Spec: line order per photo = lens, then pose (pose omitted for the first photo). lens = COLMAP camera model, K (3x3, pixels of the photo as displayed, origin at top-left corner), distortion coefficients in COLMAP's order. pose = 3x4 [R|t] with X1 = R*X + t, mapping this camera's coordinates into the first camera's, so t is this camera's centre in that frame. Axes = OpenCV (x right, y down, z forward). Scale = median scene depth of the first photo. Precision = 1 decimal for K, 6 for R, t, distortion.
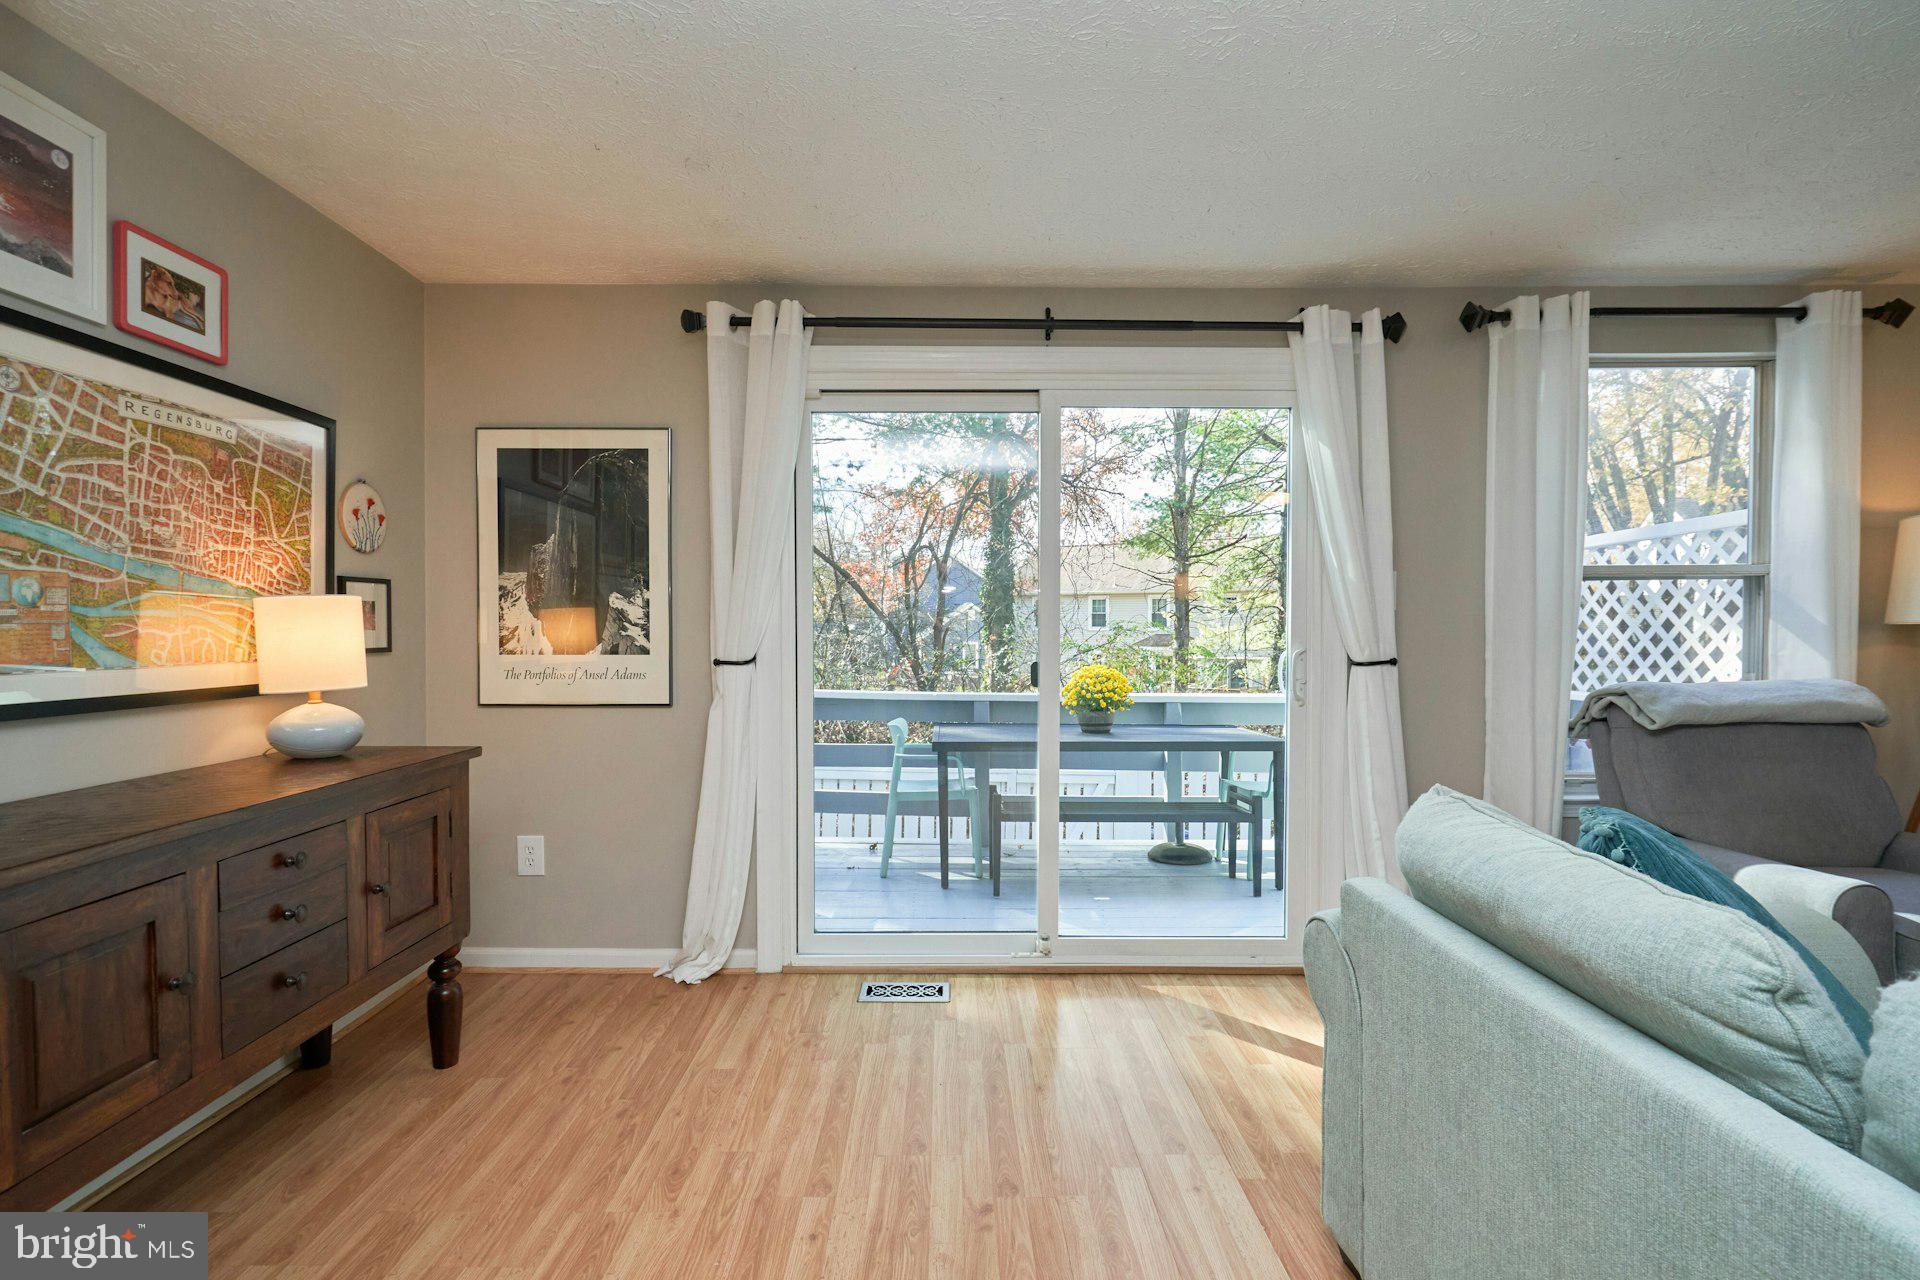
lens RADIAL K [[902.9, 0, 960.0], [0, 902.9, 640.0], [0, 0, 1]] dist [0.000149, 0.000441]
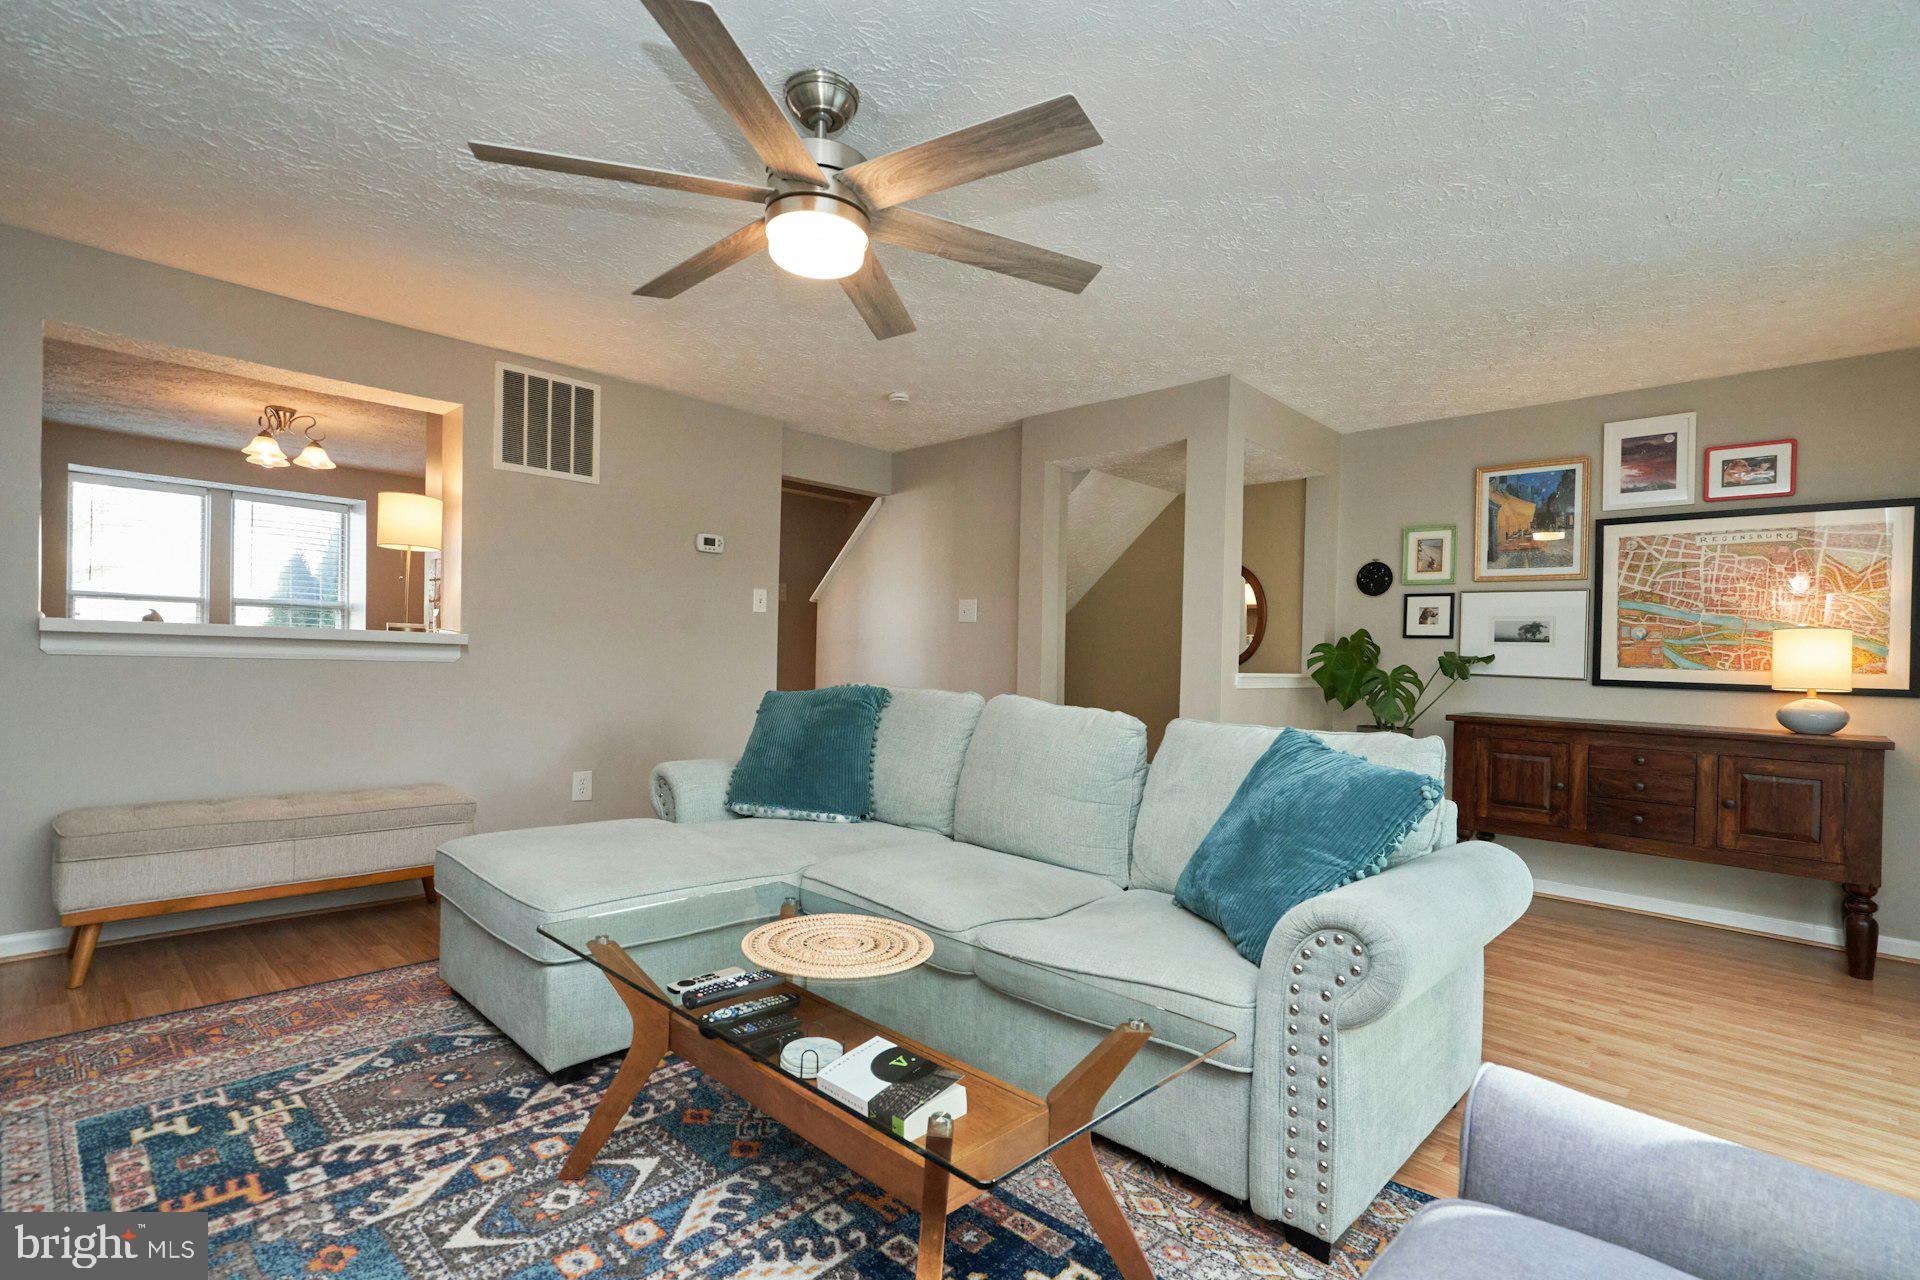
lens RADIAL K [[903.0, 0, 946.9], [0, 903.0, 651.2], [0, 0, 1]] dist [-0.001009, -0.000039]
pose [[-0.698317, -0.021142, -0.715476, 1.683047], [-0.036937, 0.999296, 0.006523, 0.039138], [0.714835, 0.030983, -0.698607, 1.196586]]
